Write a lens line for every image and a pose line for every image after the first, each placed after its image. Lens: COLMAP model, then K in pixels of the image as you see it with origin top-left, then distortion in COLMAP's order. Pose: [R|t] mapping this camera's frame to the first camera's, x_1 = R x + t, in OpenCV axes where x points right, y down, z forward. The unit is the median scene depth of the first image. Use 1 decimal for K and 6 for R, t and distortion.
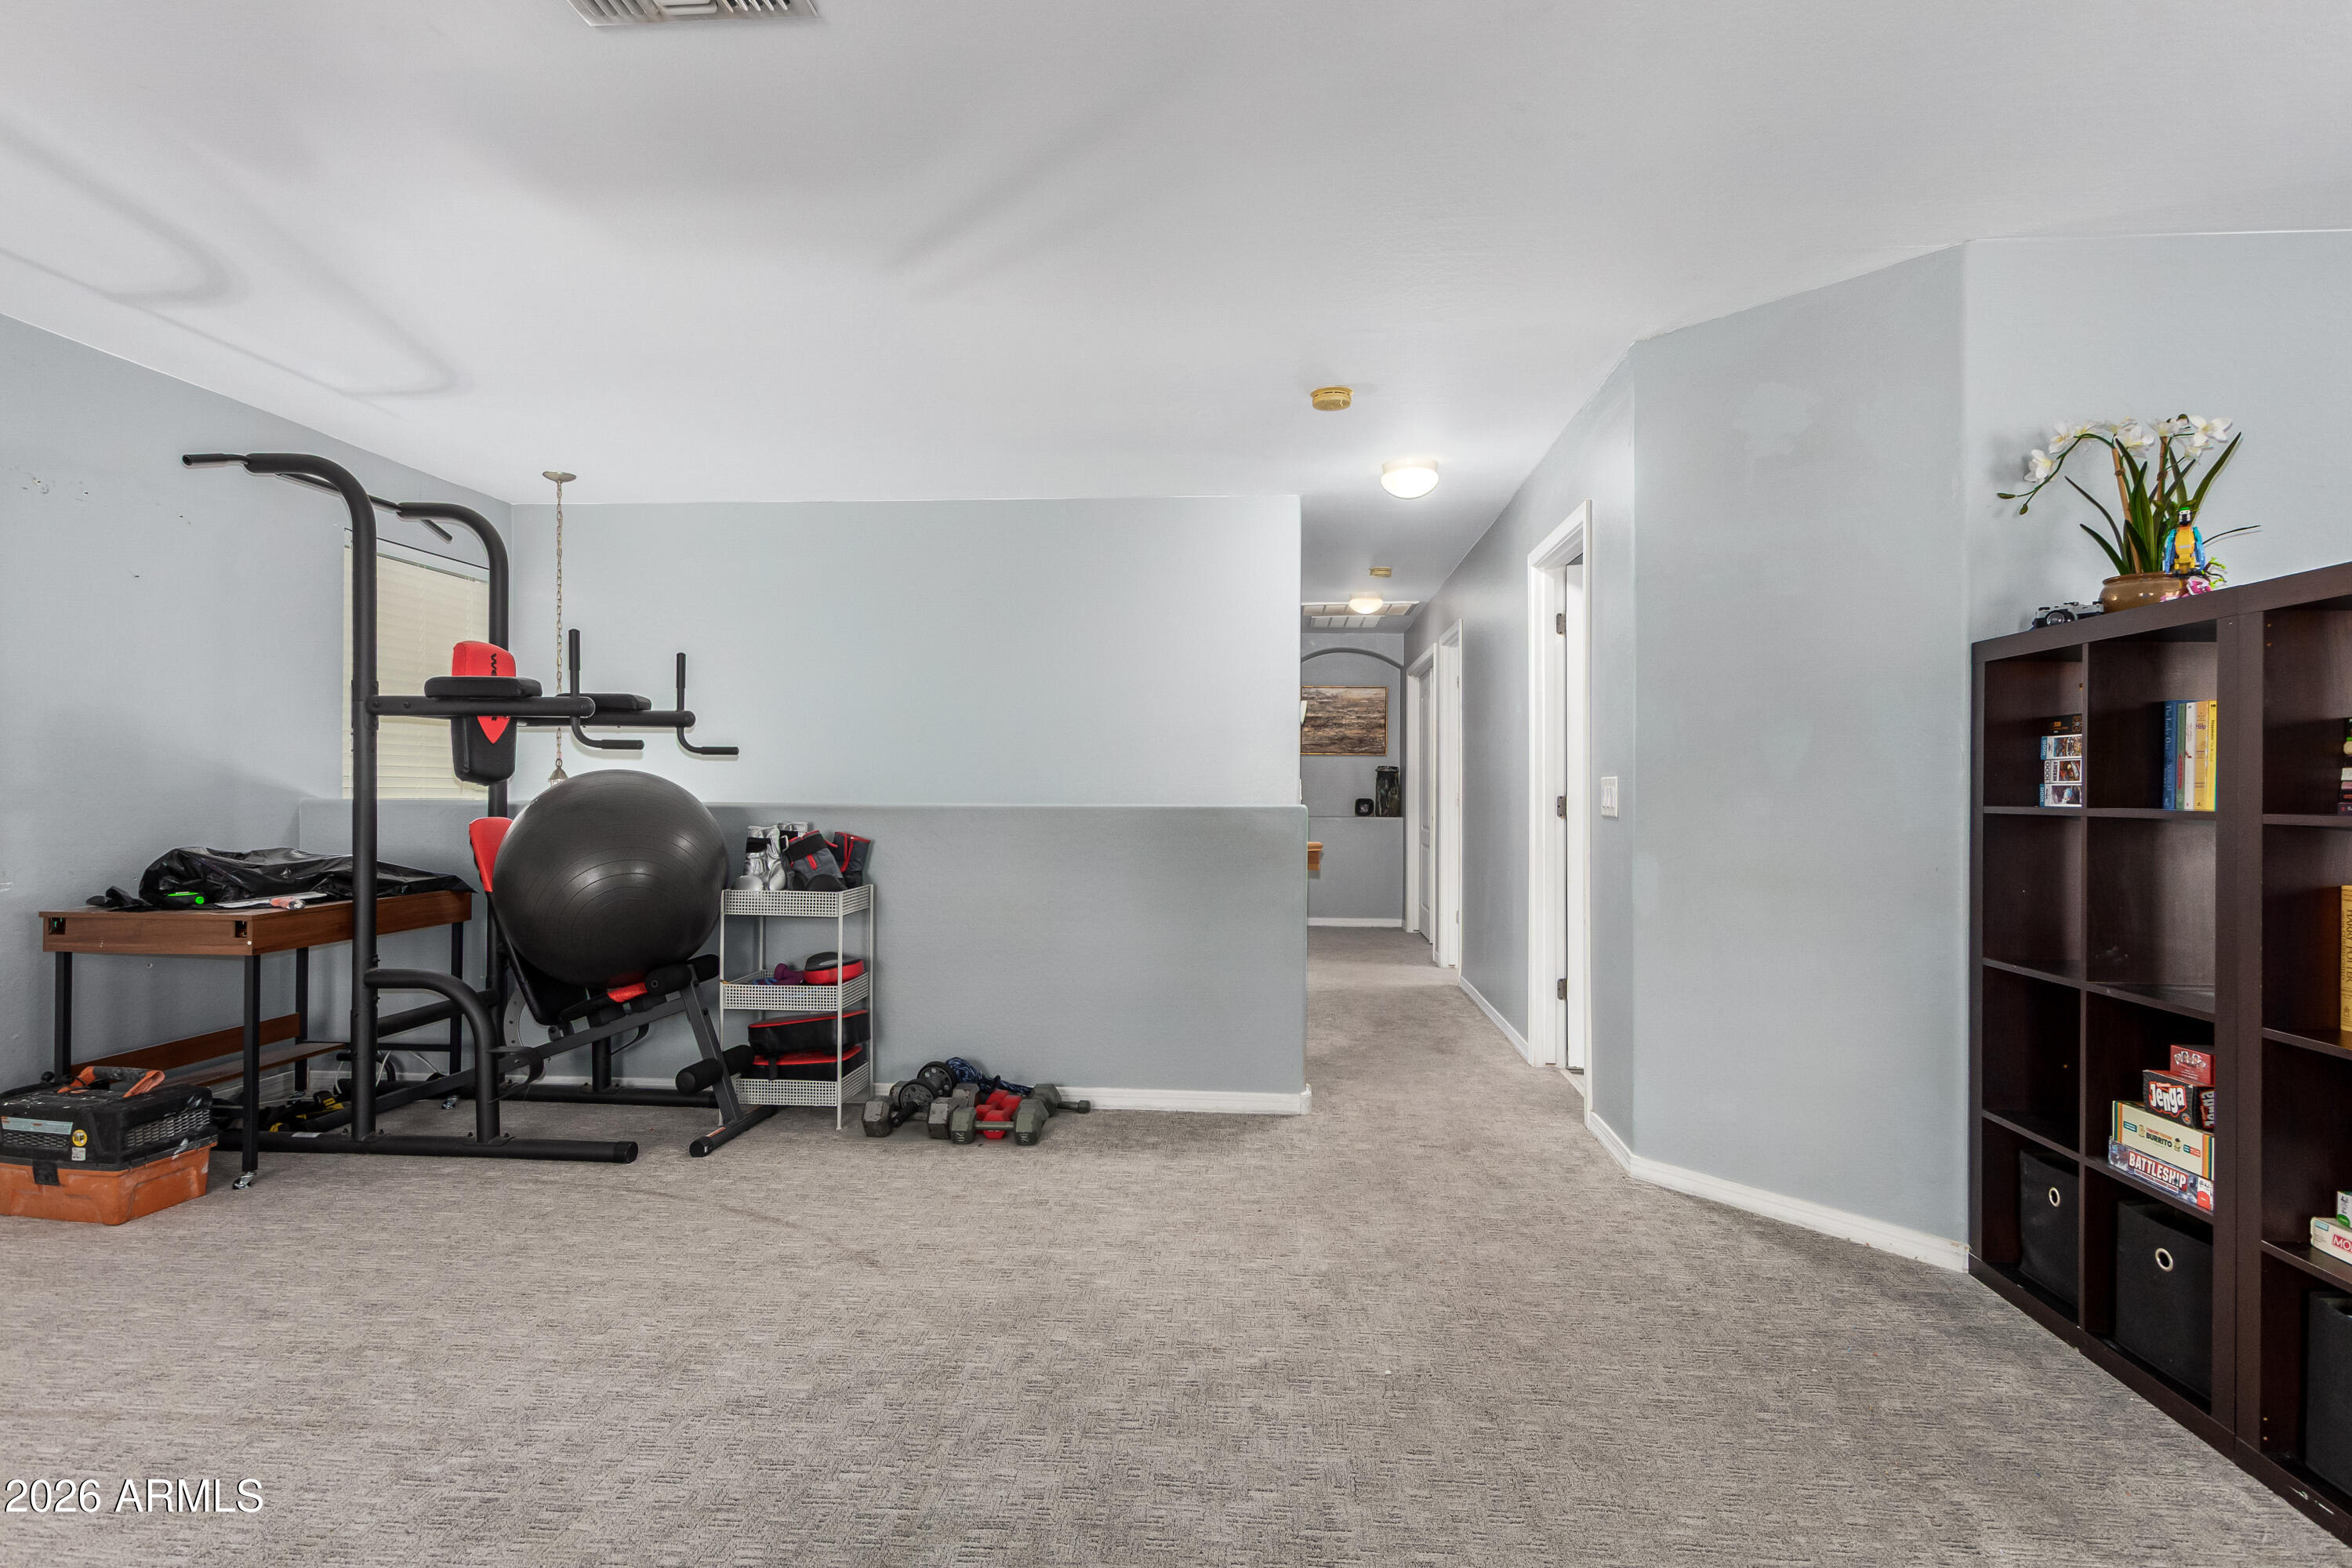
lens RADIAL K [[1107.6, 0, 1177.3], [0, 1107.6, 788.2], [0, 0, 1]] dist [-0.000260, -0.000040]
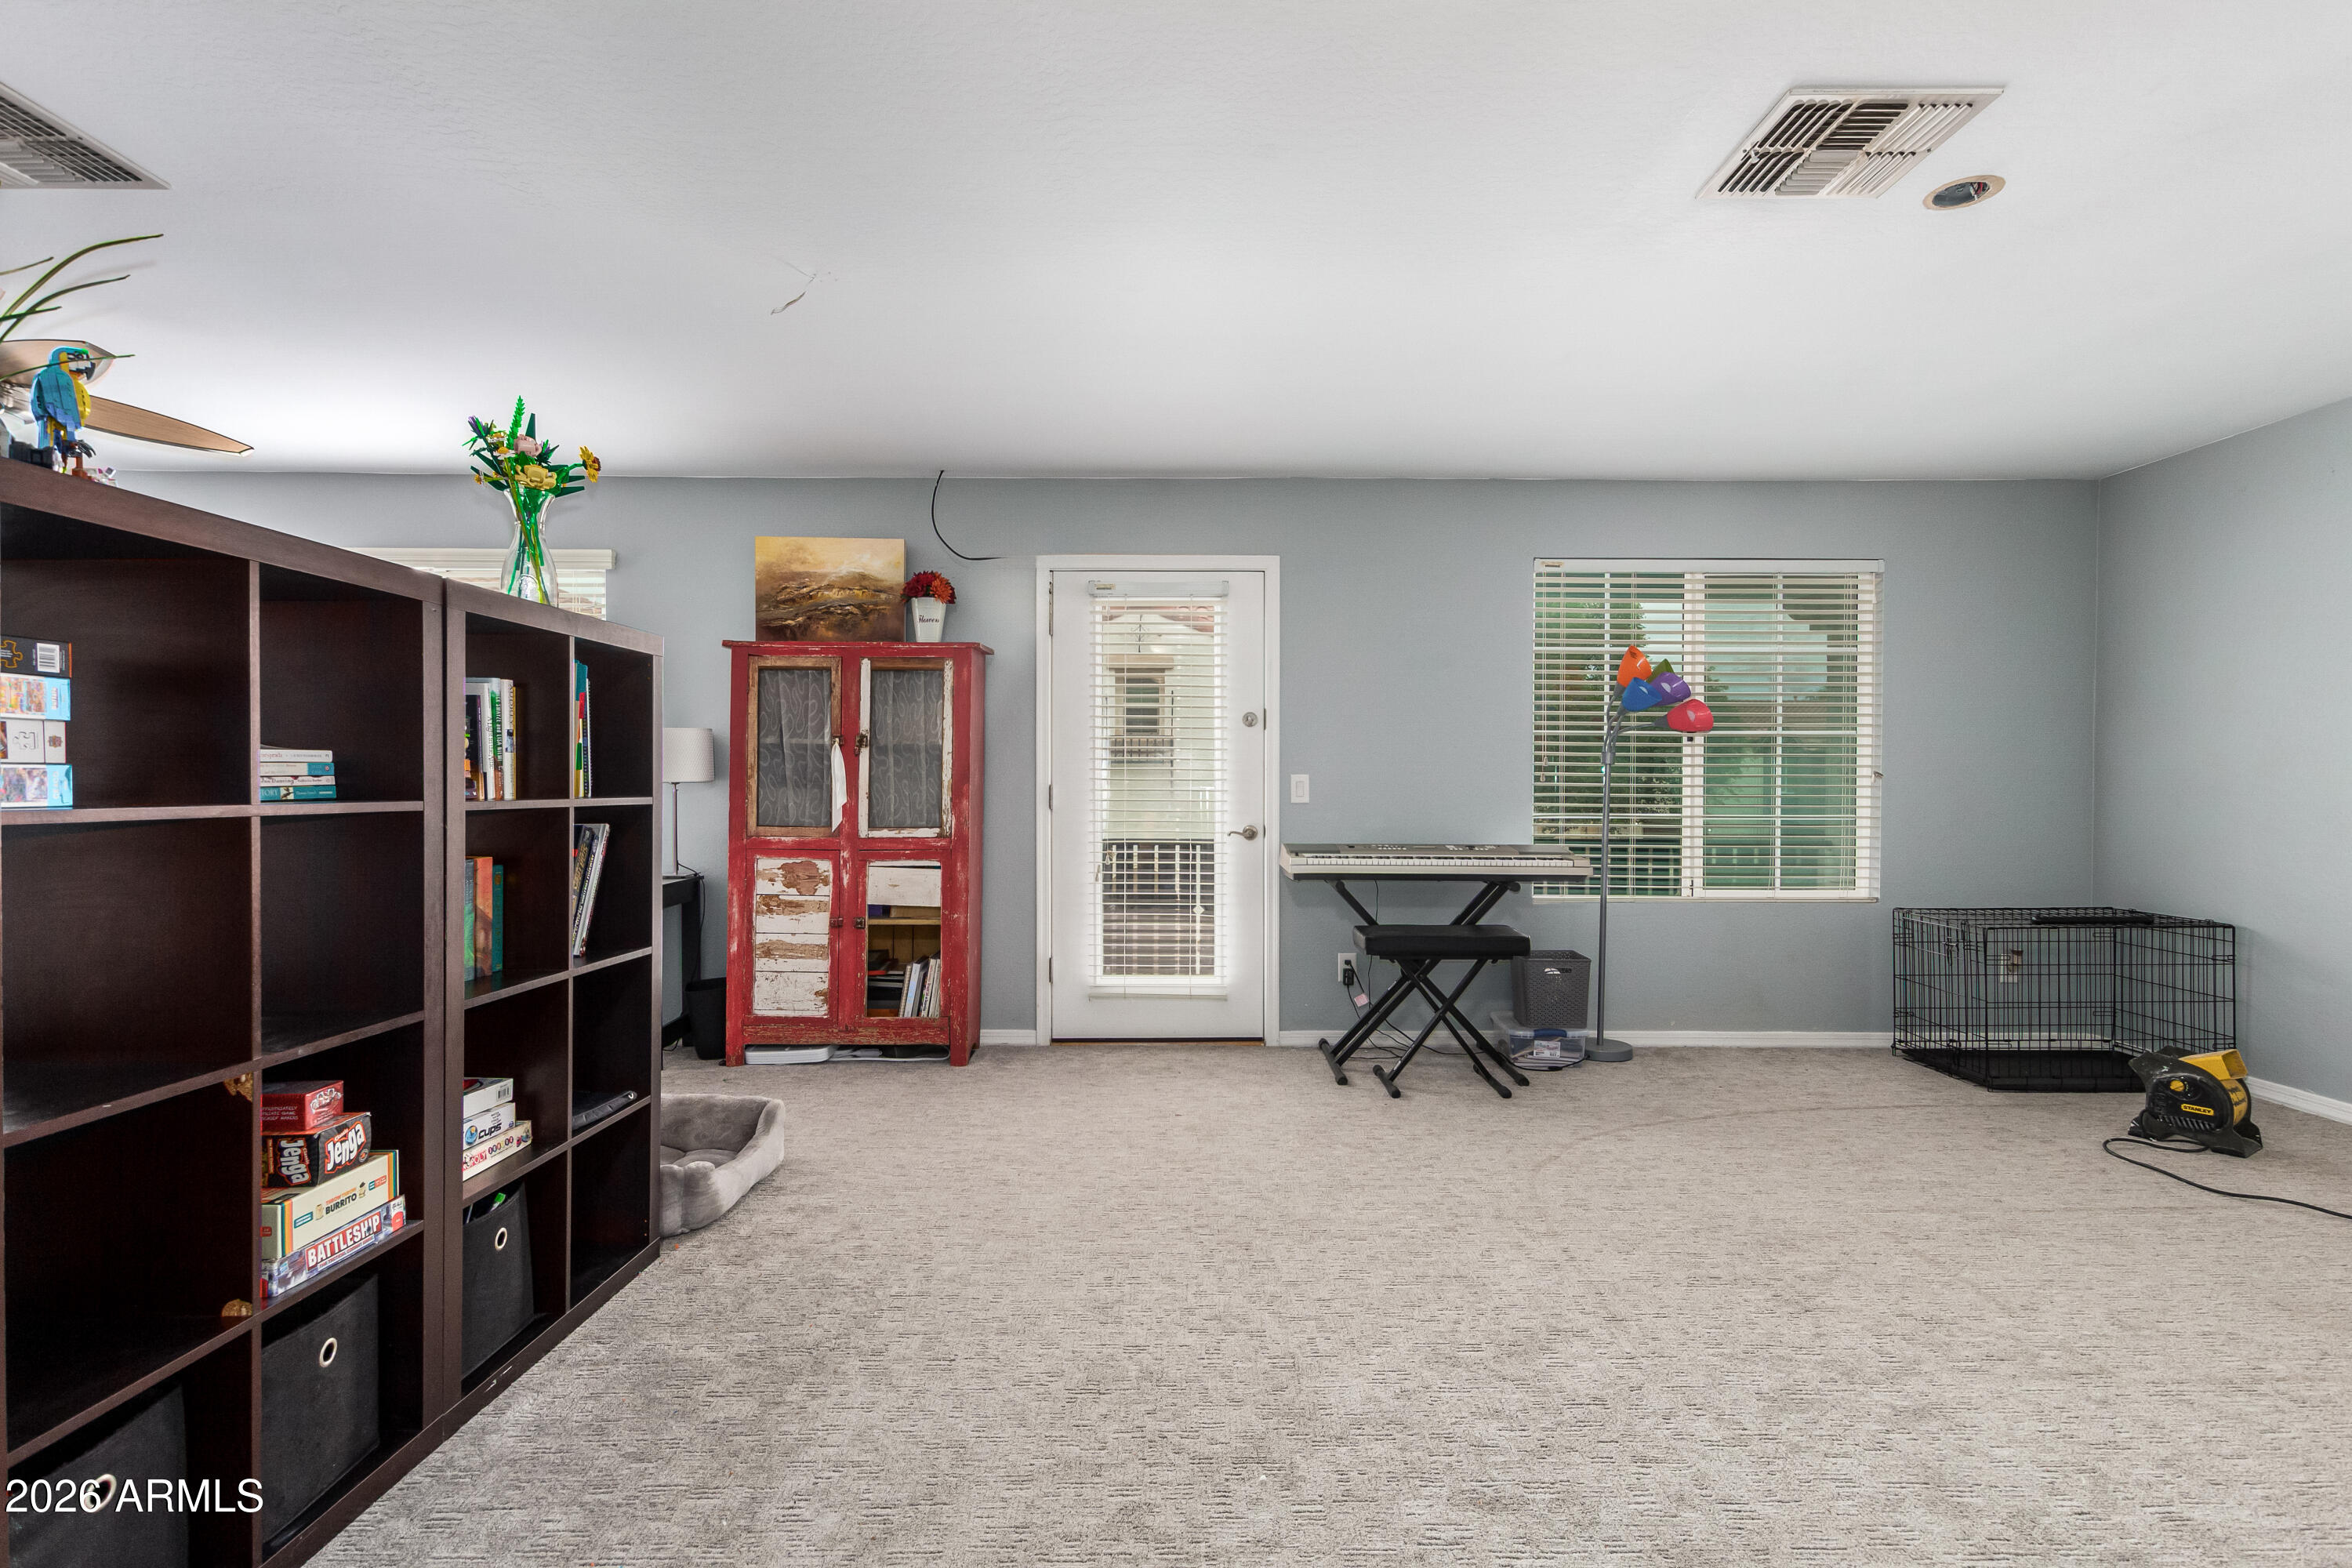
lens RADIAL K [[1107.6, 0, 1176.3], [0, 1107.6, 788.2], [0, 0, 1]] dist [-0.000260, -0.000040]
pose [[-0.996365, -0.007040, -0.084895, 0.339742], [-0.007067, 0.999975, 0.000019, 0.003806], [0.084893, 0.000619, -0.996390, 1.881335]]
